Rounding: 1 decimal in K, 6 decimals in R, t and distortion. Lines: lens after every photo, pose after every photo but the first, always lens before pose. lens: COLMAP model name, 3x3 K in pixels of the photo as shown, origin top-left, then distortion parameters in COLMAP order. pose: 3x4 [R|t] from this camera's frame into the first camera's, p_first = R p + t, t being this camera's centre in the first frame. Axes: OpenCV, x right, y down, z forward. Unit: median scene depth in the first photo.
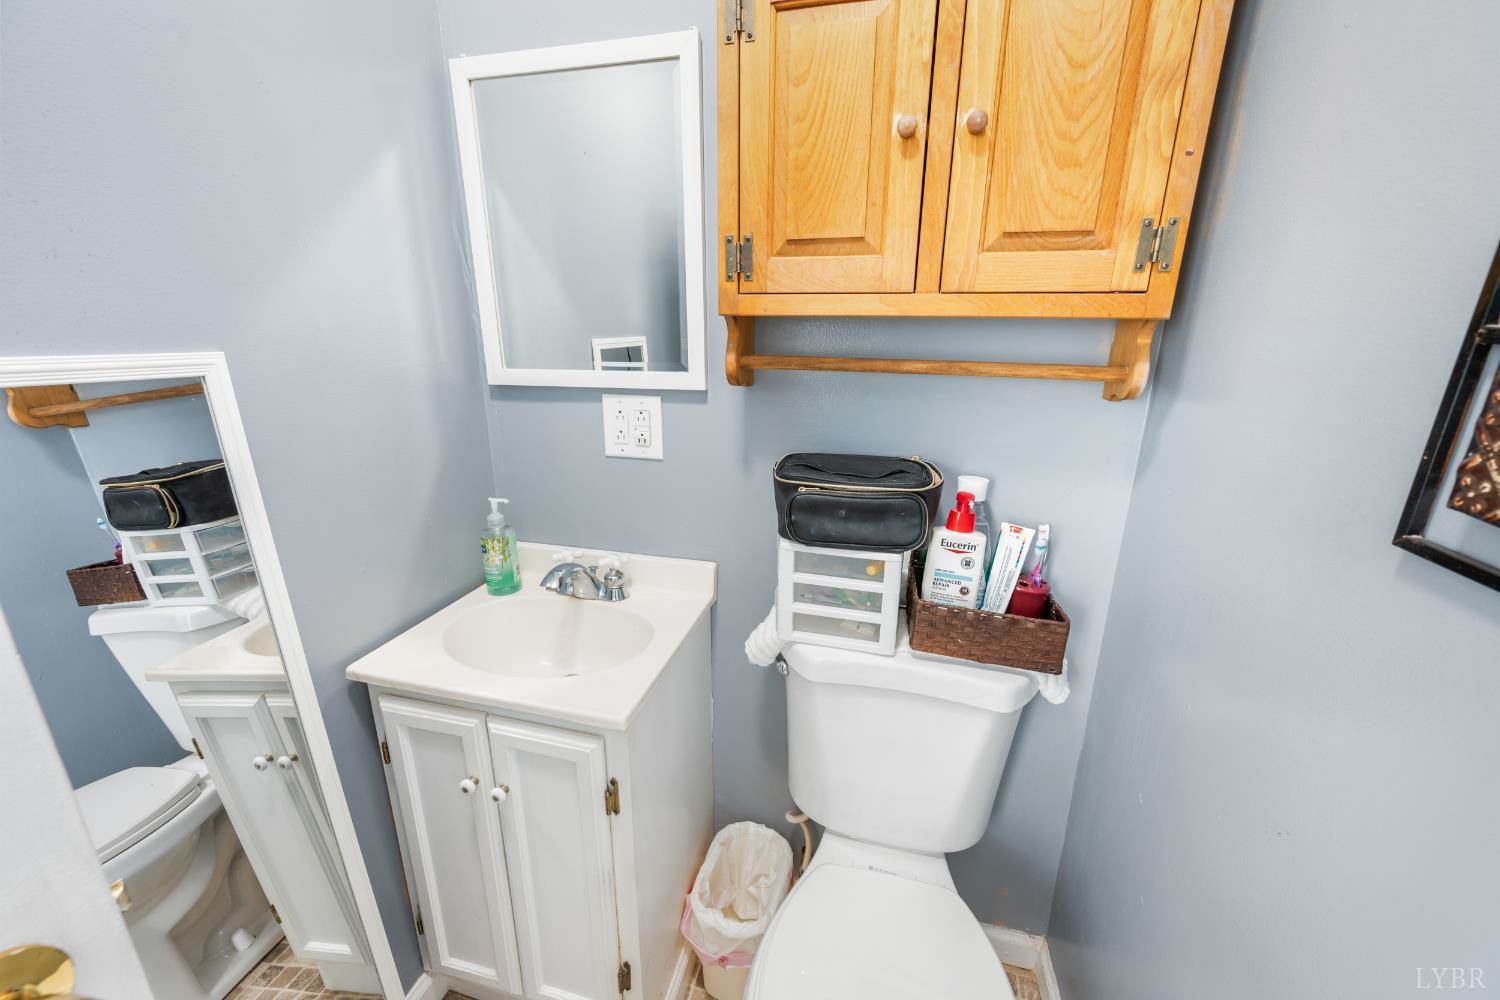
lens RADIAL K [[589.0, 0, 750.0], [0, 589.0, 500.0], [0, 0, 1]] dist [-0.004050, 0.001226]
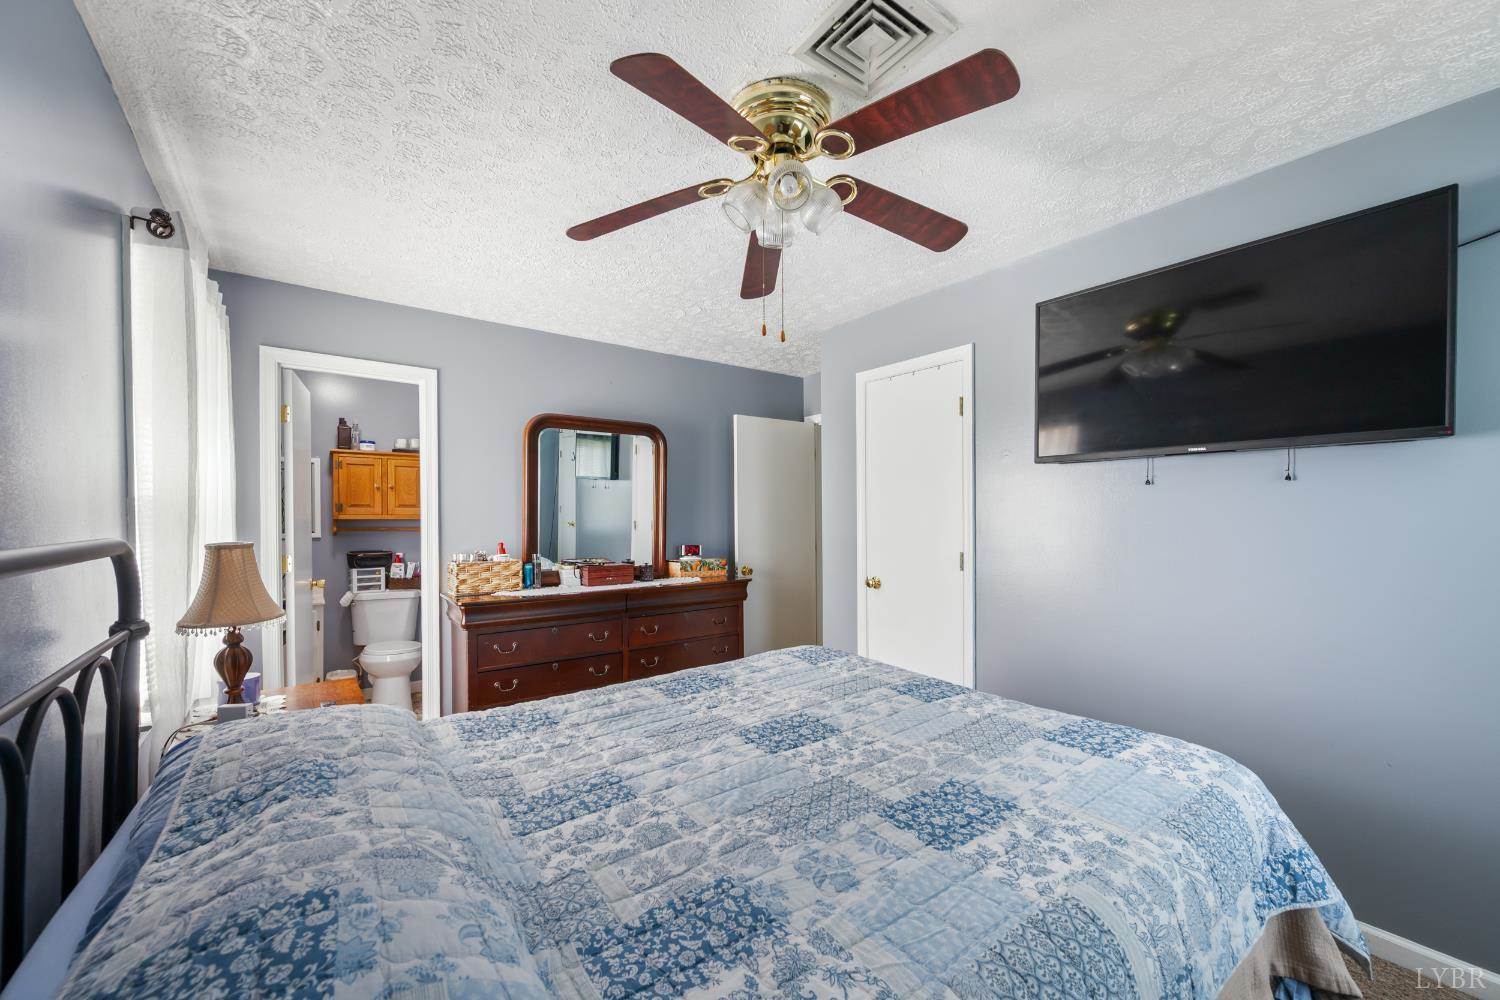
lens RADIAL K [[589.0, 0, 750.0], [0, 589.0, 500.0], [0, 0, 1]] dist [-0.004050, 0.001226]
pose [[0.629898, -0.007894, 0.776637, -1.490373], [0.230726, 0.956709, -0.177408, 1.044425], [-0.741615, 0.290940, 0.604451, -4.006036]]
